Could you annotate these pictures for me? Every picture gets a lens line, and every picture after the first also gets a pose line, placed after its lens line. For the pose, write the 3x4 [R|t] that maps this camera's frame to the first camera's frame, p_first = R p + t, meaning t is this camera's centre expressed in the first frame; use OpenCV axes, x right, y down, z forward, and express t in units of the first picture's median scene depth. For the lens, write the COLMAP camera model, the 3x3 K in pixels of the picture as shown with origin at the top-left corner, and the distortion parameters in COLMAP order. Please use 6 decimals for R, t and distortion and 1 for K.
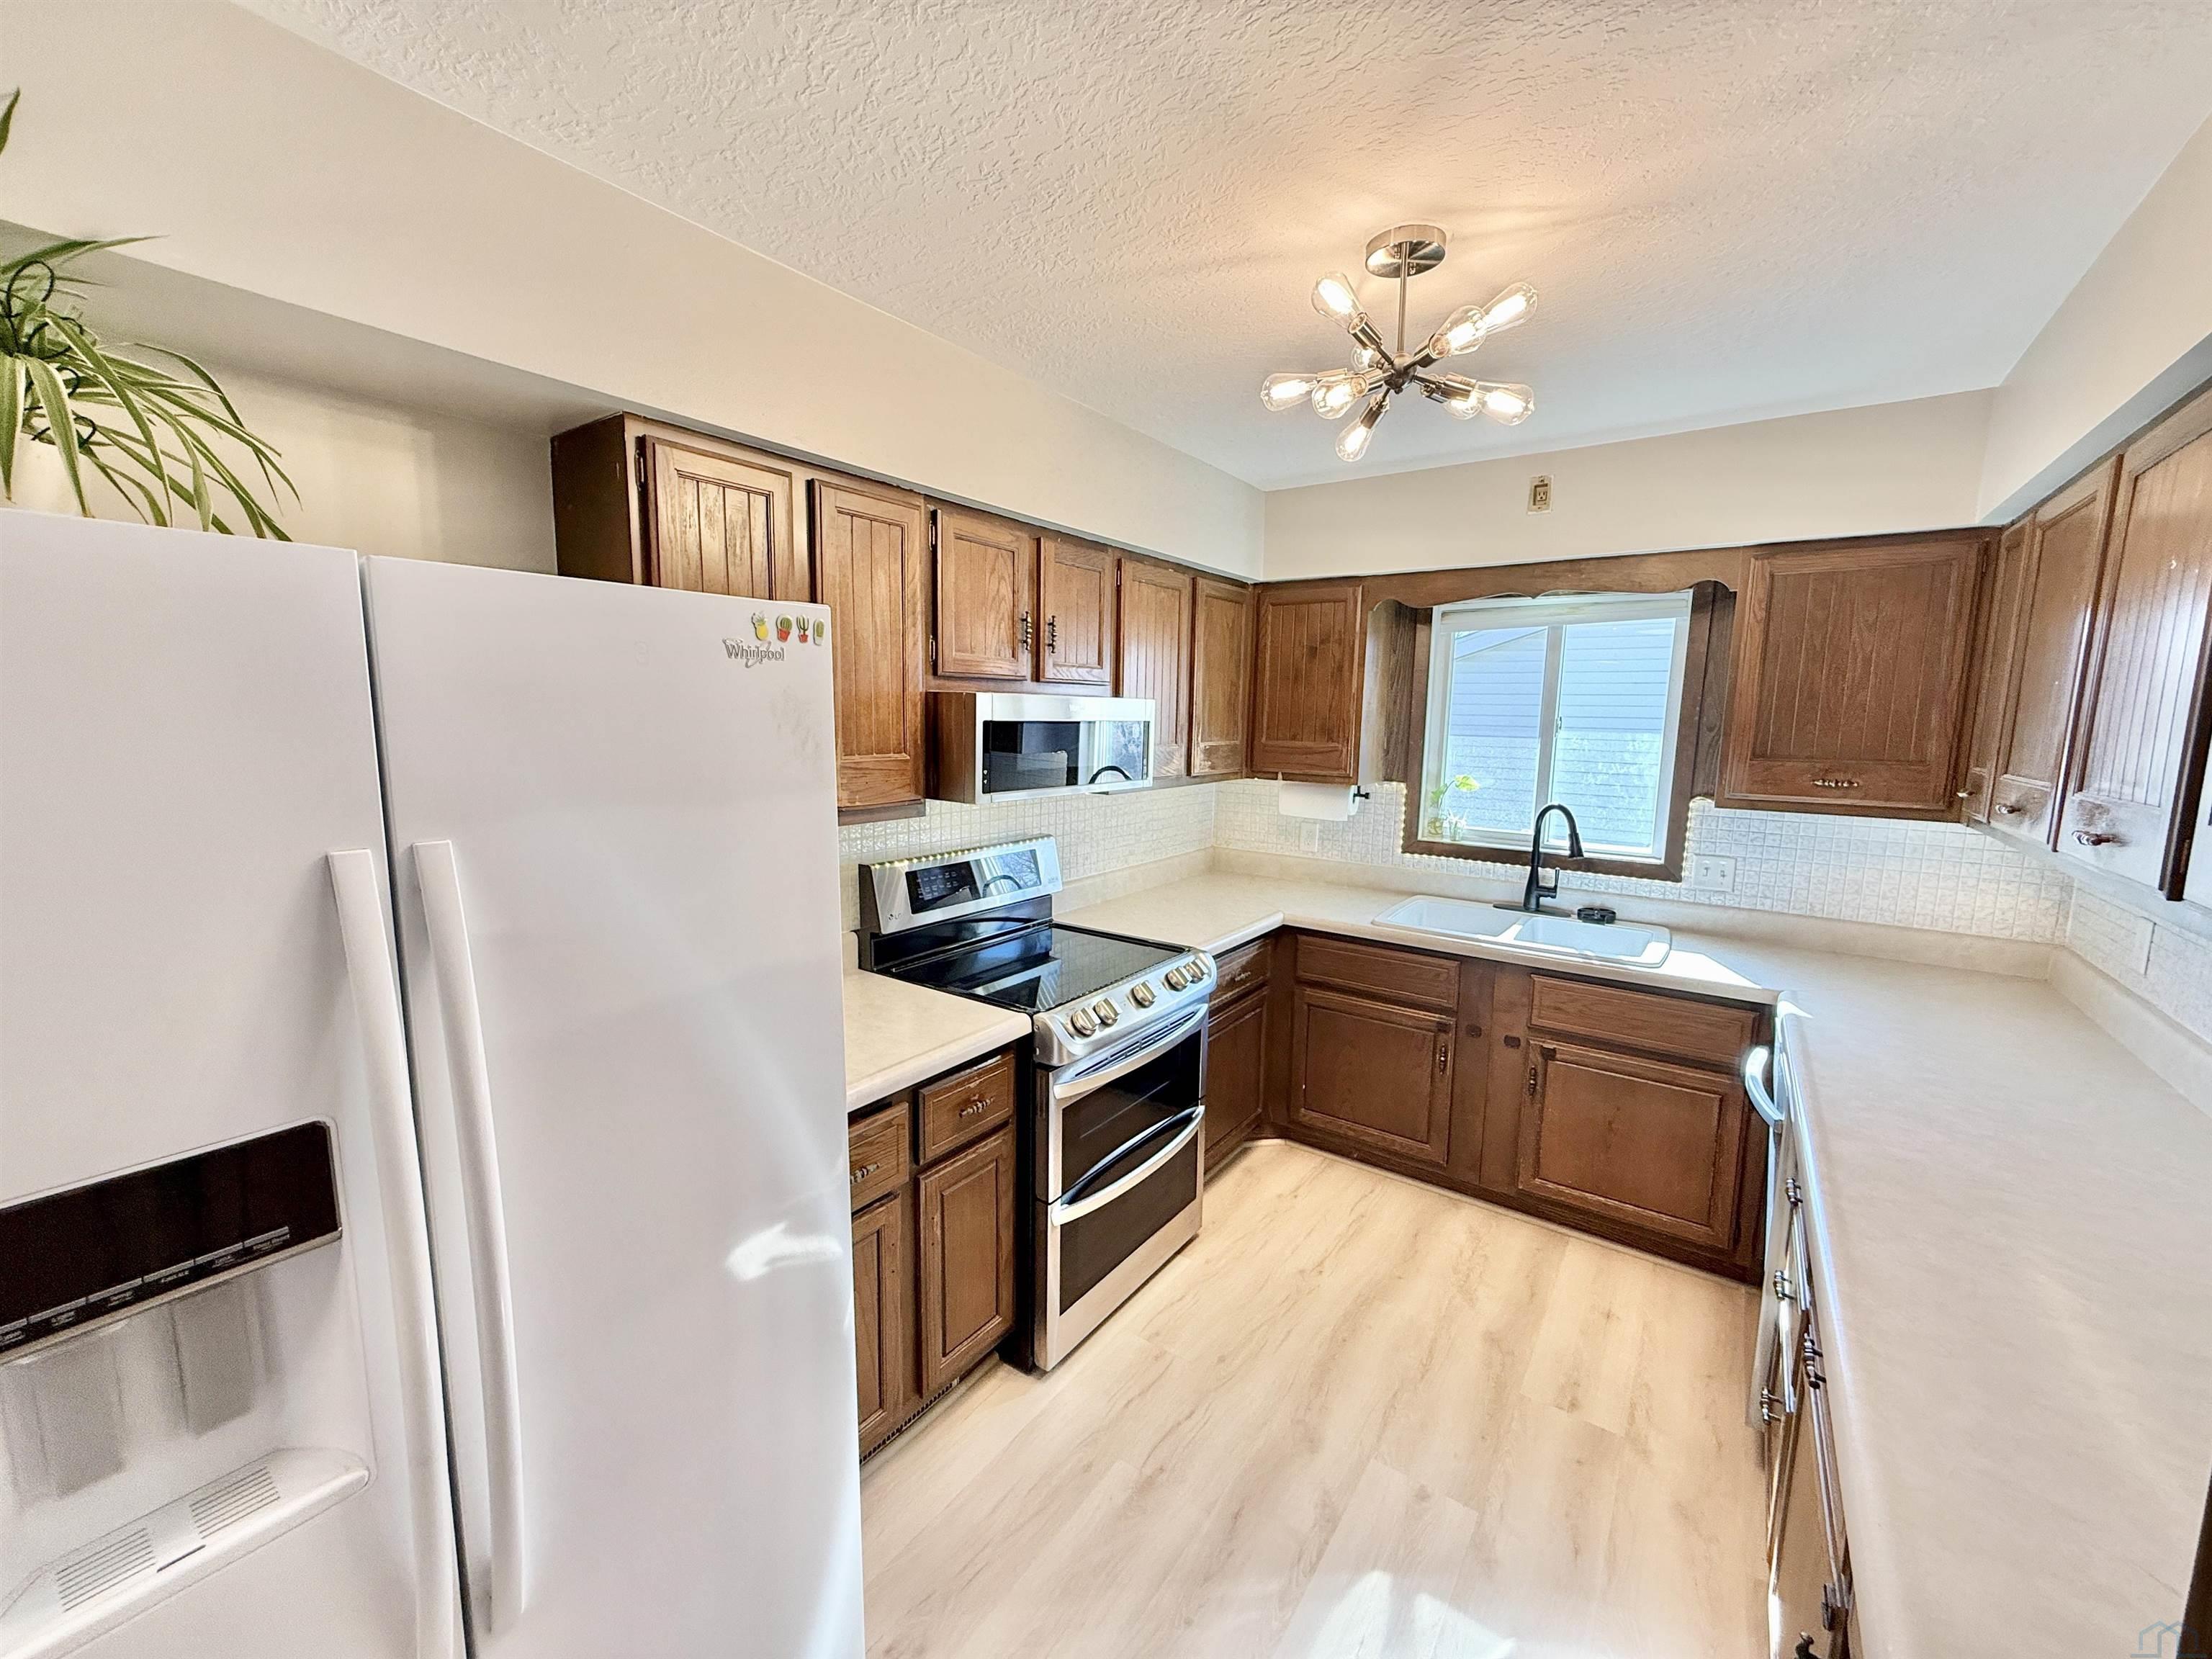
lens RADIAL K [[879.4, 0, 1099.1], [0, 879.4, 825.3], [0, 0, 1]] dist [-0.000188, 0.000303]
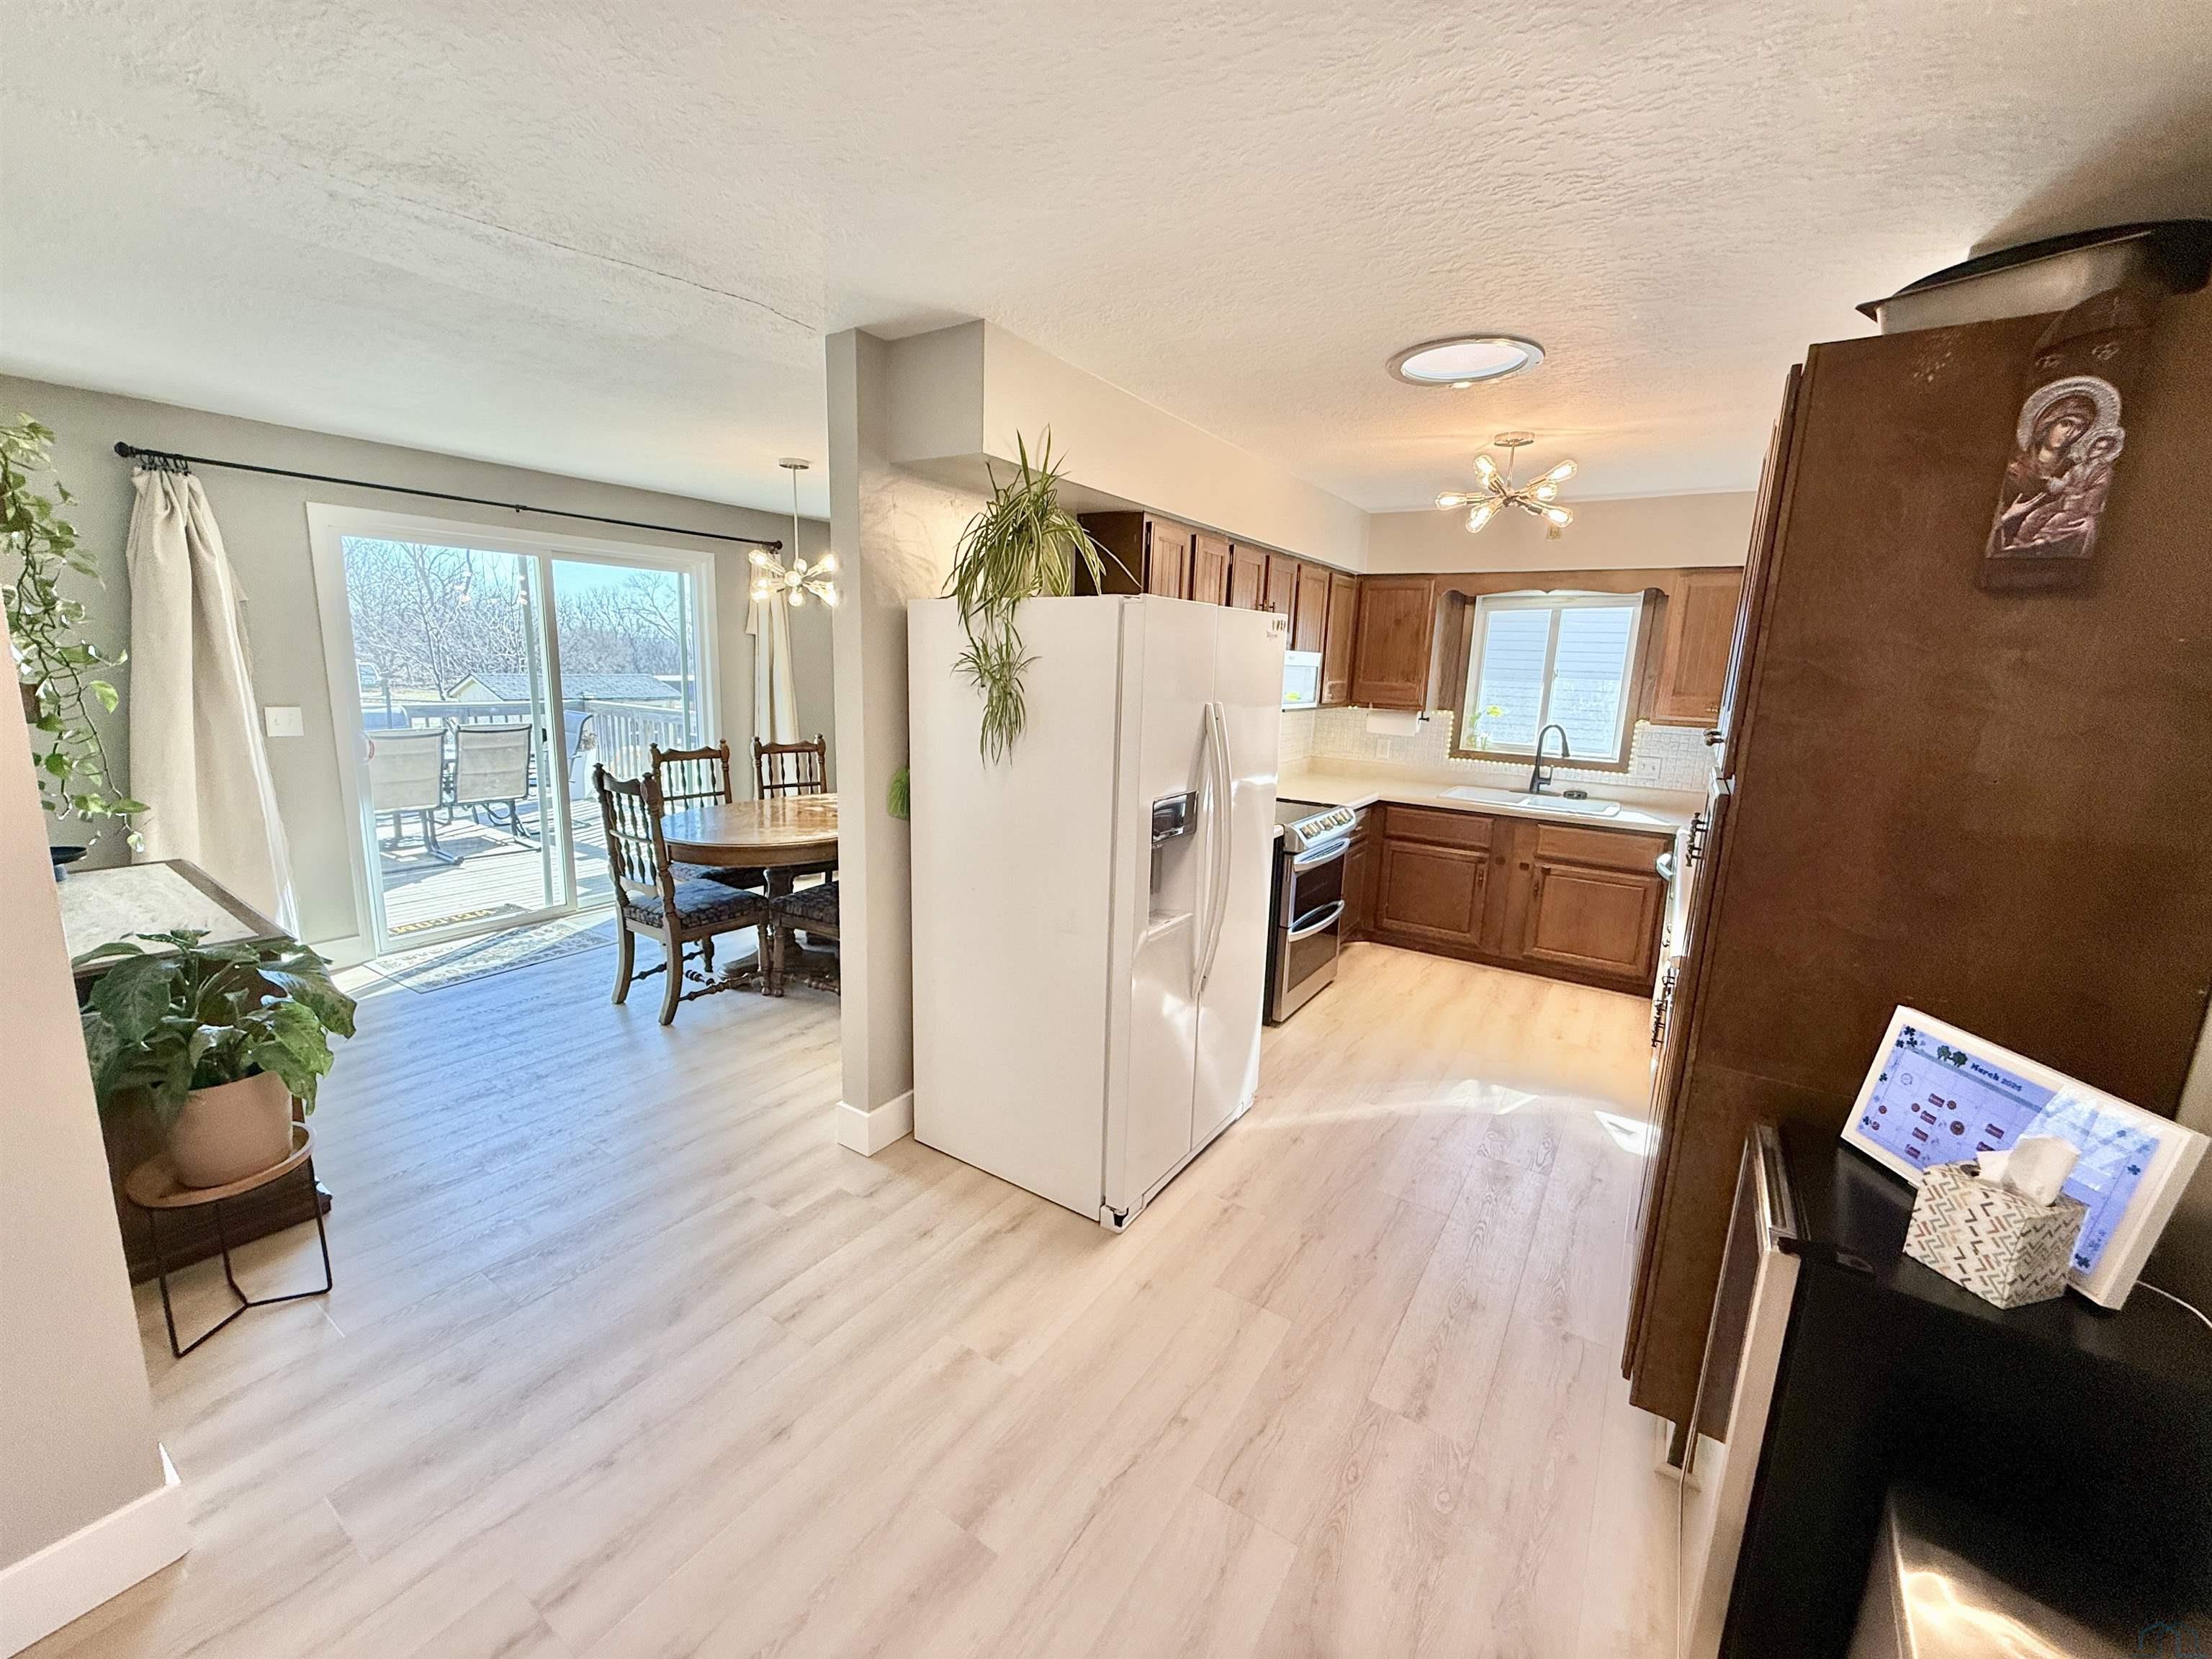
lens RADIAL K [[879.4, 0, 1099.1], [0, 879.4, 825.3], [0, 0, 1]] dist [-0.000188, 0.000303]
pose [[0.998940, 0.010489, 0.044826, -0.372845], [-0.013102, 0.998208, 0.058395, 0.077334], [-0.044133, -0.058921, 0.997287, -0.561859]]
